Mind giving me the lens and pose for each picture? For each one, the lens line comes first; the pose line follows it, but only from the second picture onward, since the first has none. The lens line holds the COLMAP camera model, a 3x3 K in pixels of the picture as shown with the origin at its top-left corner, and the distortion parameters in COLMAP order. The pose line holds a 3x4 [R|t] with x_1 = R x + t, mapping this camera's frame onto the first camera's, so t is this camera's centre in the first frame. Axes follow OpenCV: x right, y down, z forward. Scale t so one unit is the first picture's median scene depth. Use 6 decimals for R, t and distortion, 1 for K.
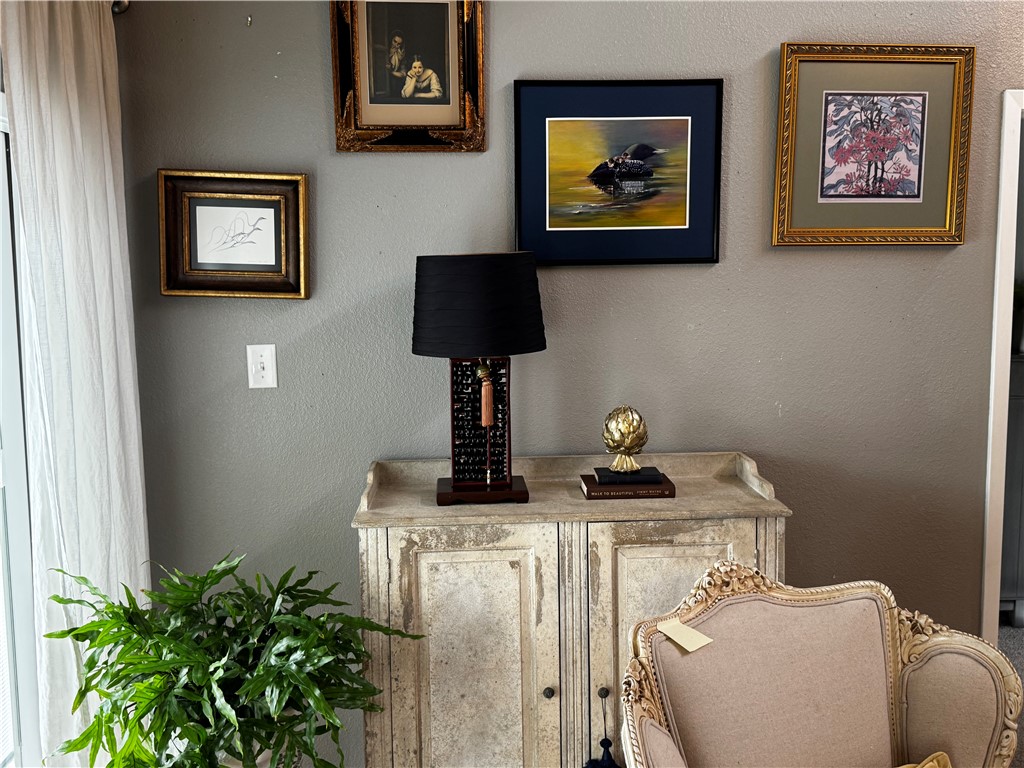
lens RADIAL K [[1014.4, 0, 511.1], [0, 1014.4, 386.3], [0, 0, 1]] dist [0.063923, 0.000000]
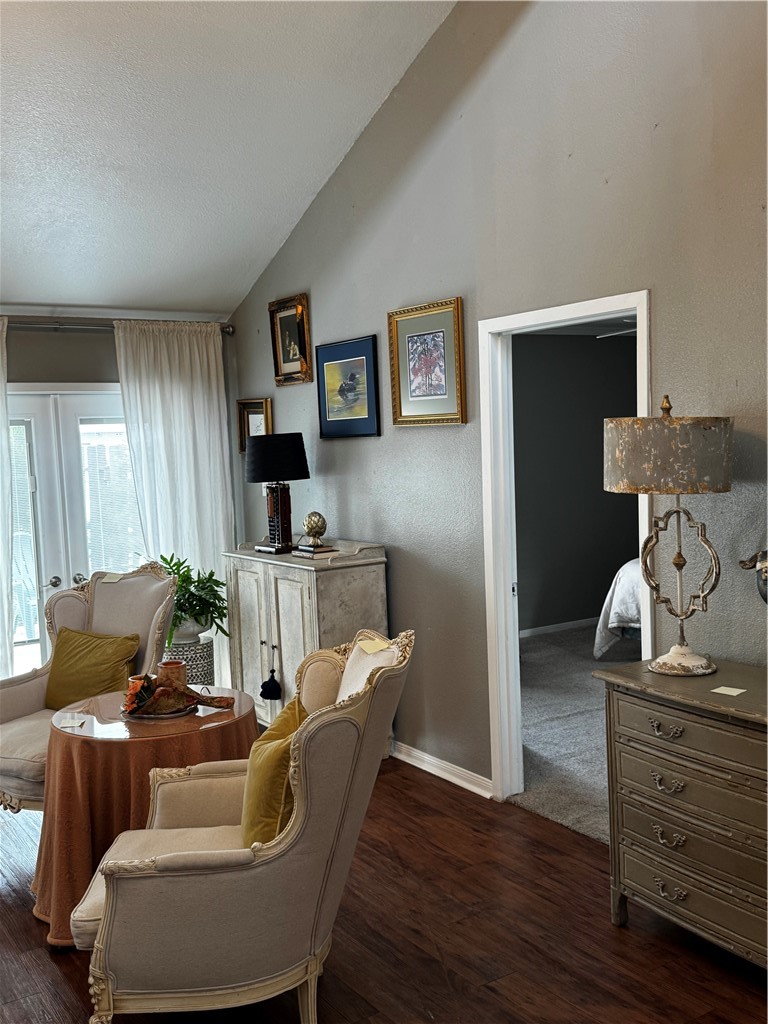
lens RADIAL K [[1014.4, 0, 383.7], [0, 1014.4, 512.2], [0, 0, 1]] dist [0.063923, 0.000000]
pose [[0.486575, 0.057302, -0.871757, 1.770468], [-0.067223, 0.997344, 0.028036, -0.041091], [0.871049, 0.044961, 0.489135, 0.158558]]
